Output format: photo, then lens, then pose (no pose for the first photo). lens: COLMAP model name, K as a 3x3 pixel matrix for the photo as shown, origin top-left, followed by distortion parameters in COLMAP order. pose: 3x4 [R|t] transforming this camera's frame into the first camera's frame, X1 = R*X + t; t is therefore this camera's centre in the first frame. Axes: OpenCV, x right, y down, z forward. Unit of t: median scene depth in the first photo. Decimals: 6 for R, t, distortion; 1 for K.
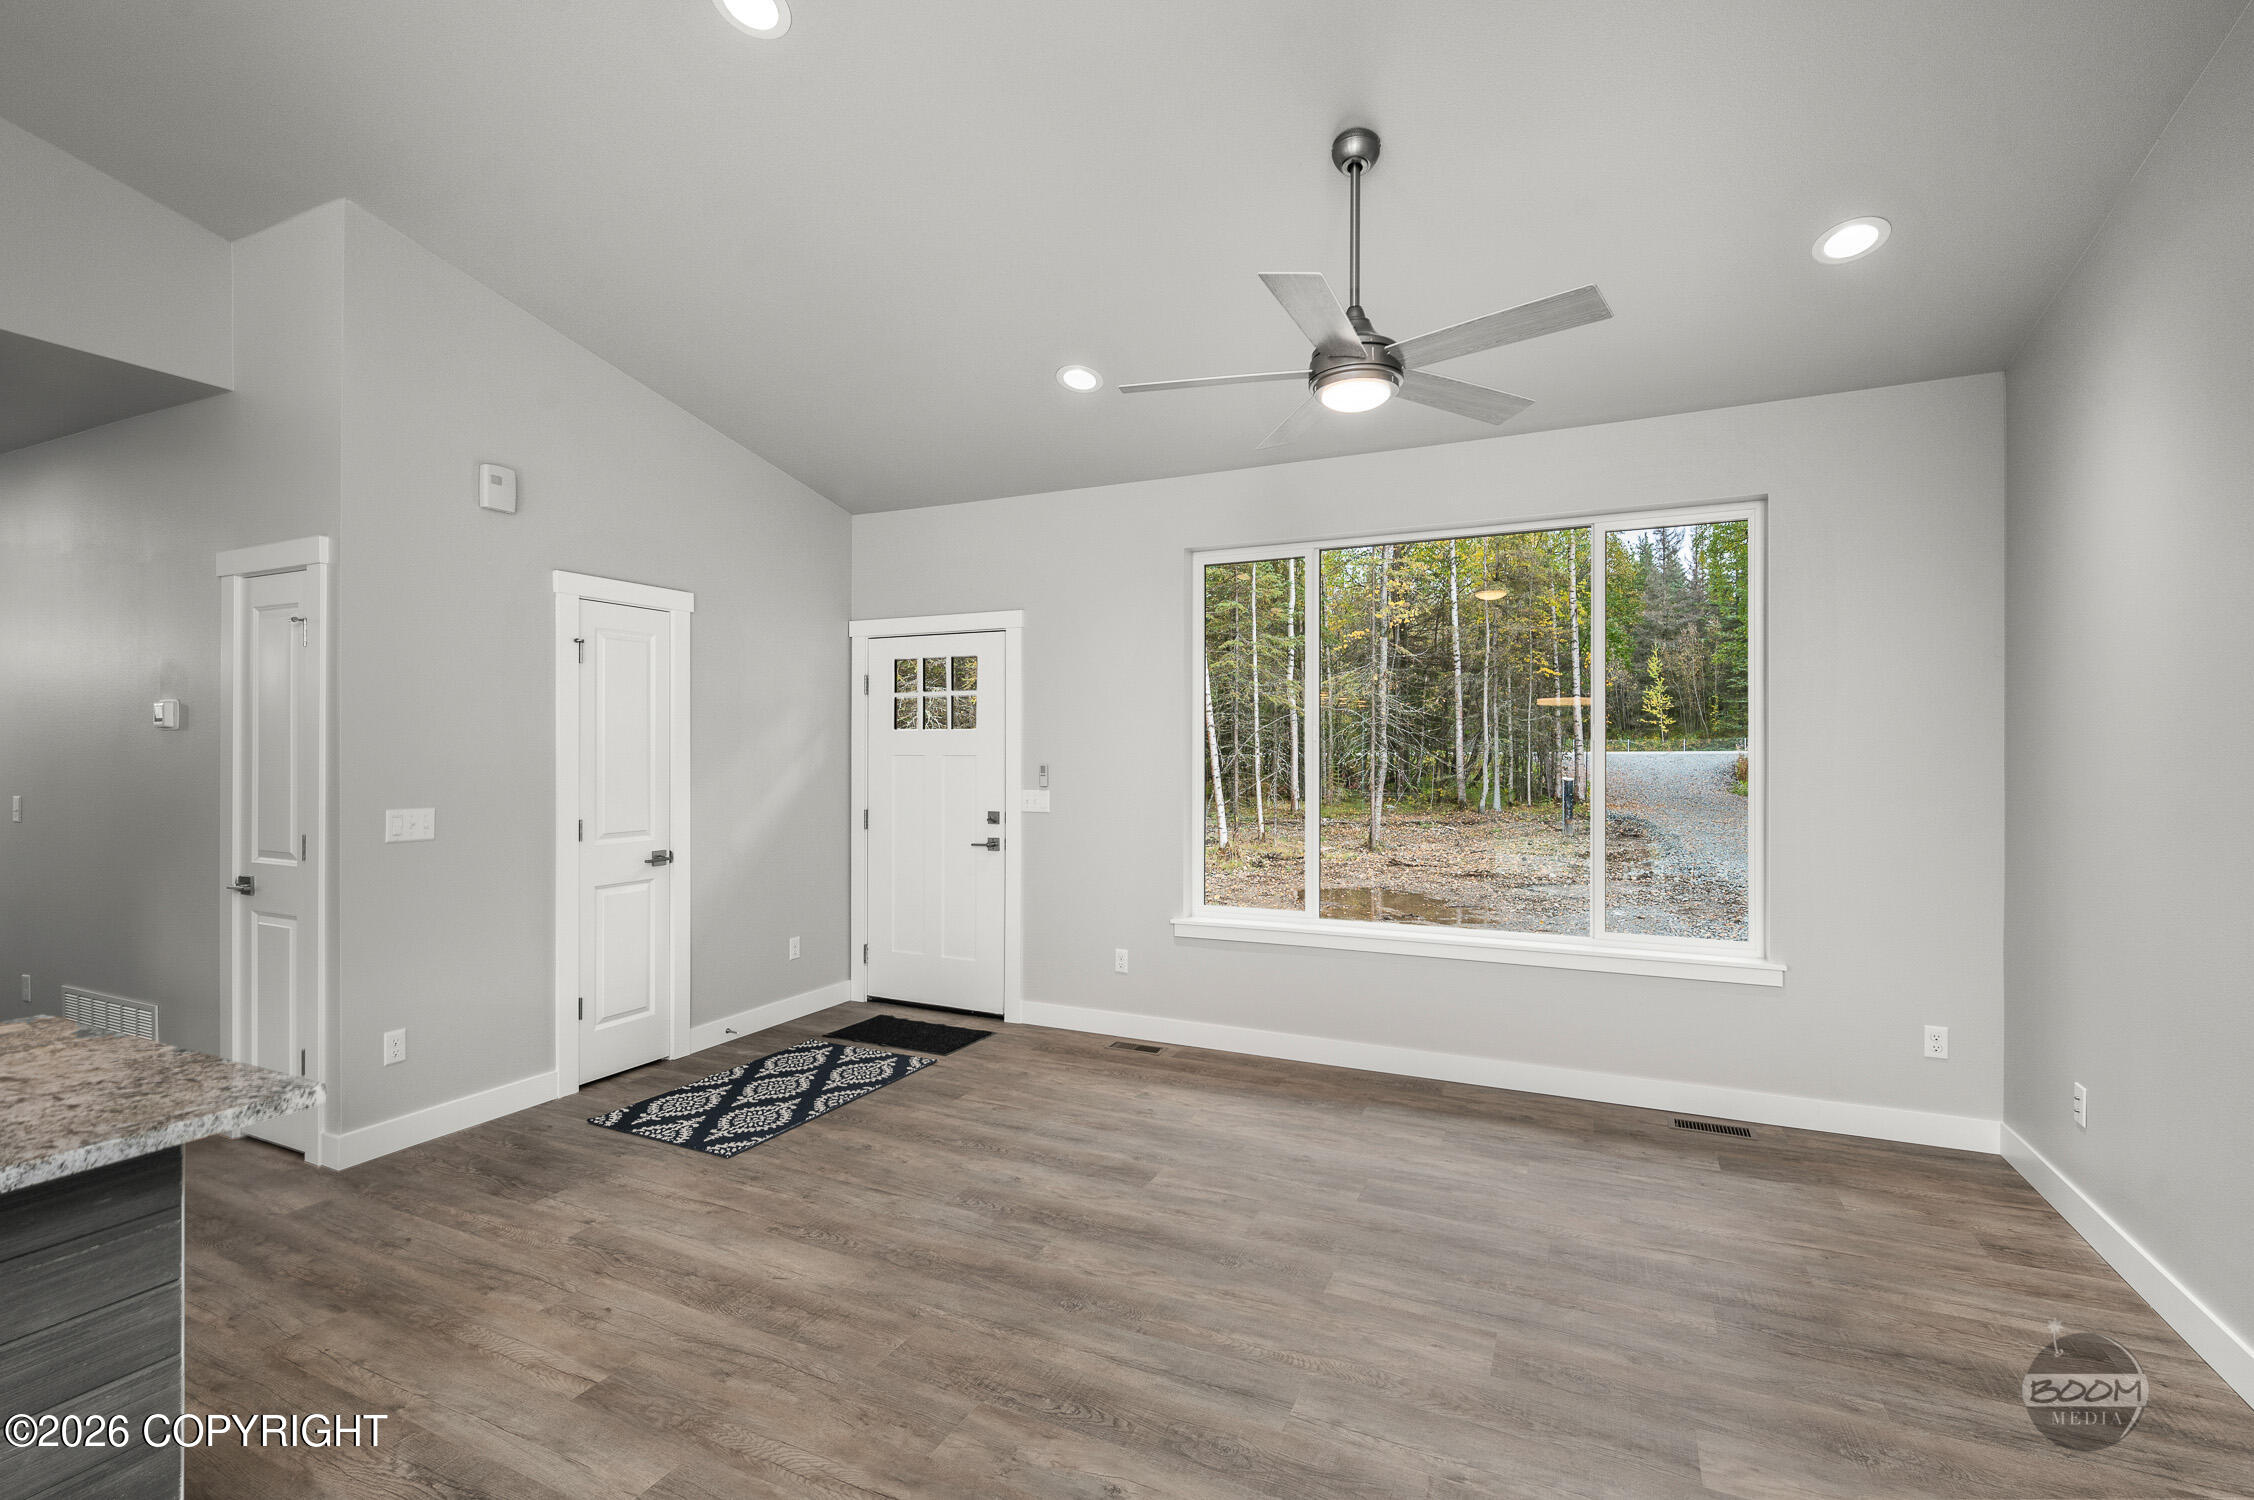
lens RADIAL K [[1006.6, 0, 1128.4], [0, 1006.6, 756.3], [0, 0, 1]] dist [-0.001688, 0.001343]
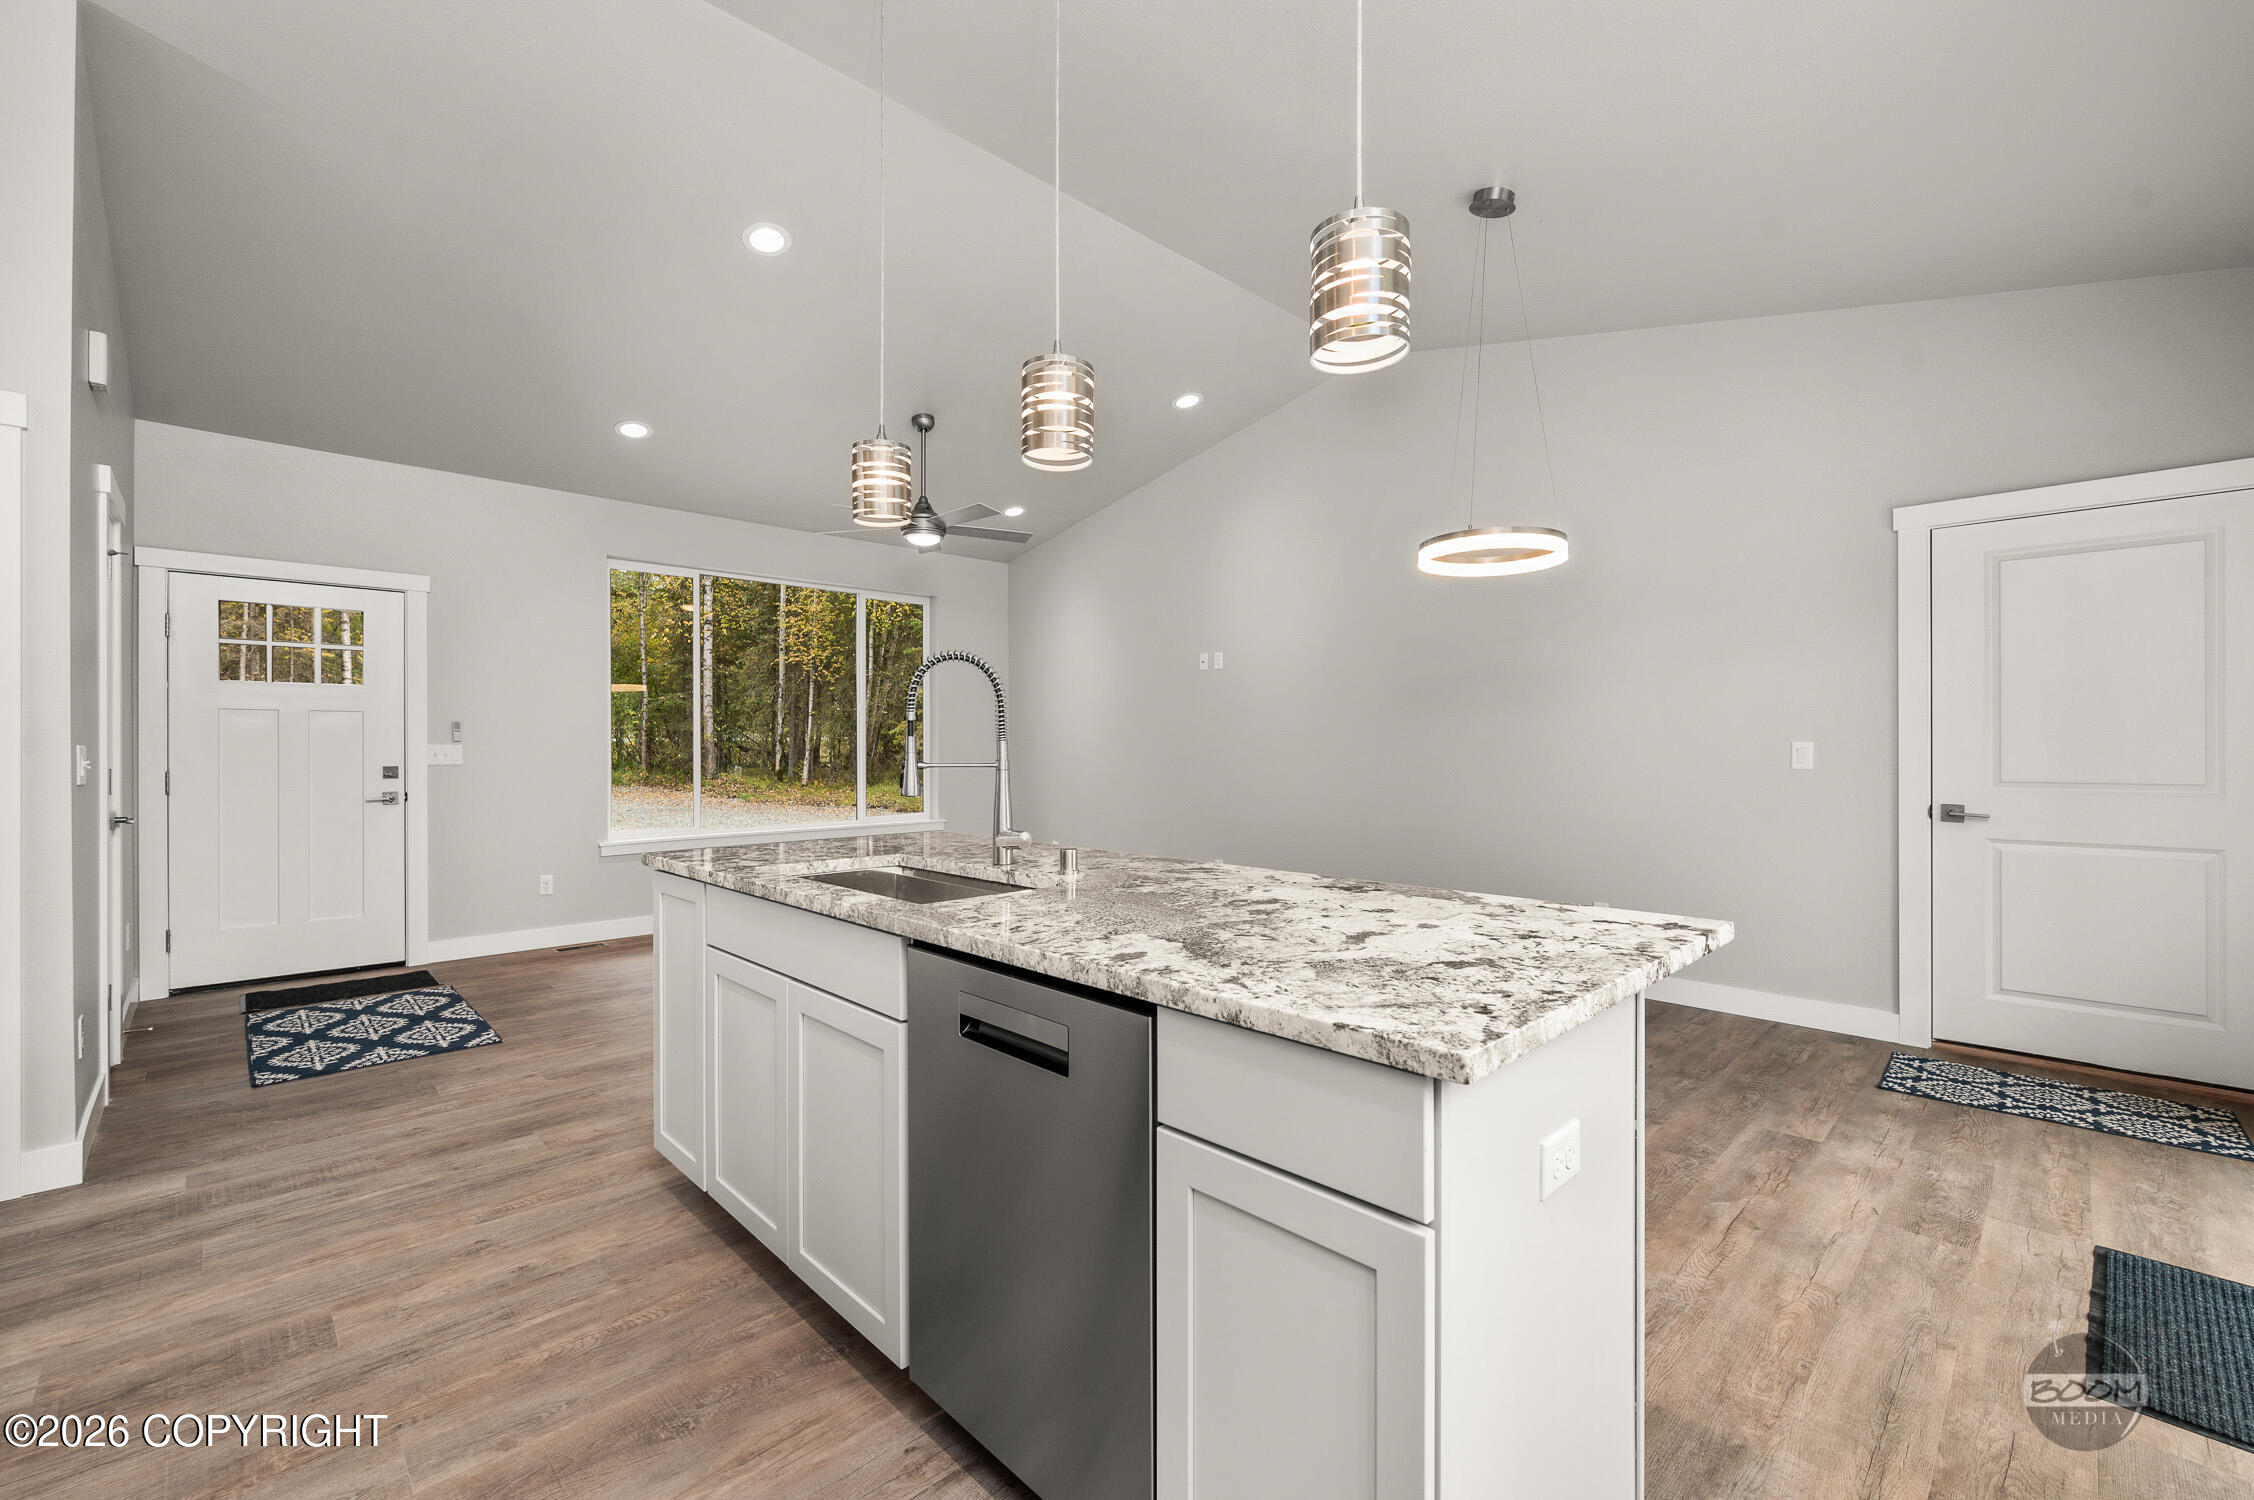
lens RADIAL K [[933.6, 0, 1126.4], [0, 933.6, 750.3], [0, 0, 1]] dist [-0.001219, -0.000424]
pose [[0.353256, -0.007313, 0.935498, -1.061949], [0.005961, 0.999967, 0.005565, 0.053699], [-0.935508, 0.003611, 0.353288, -0.058540]]
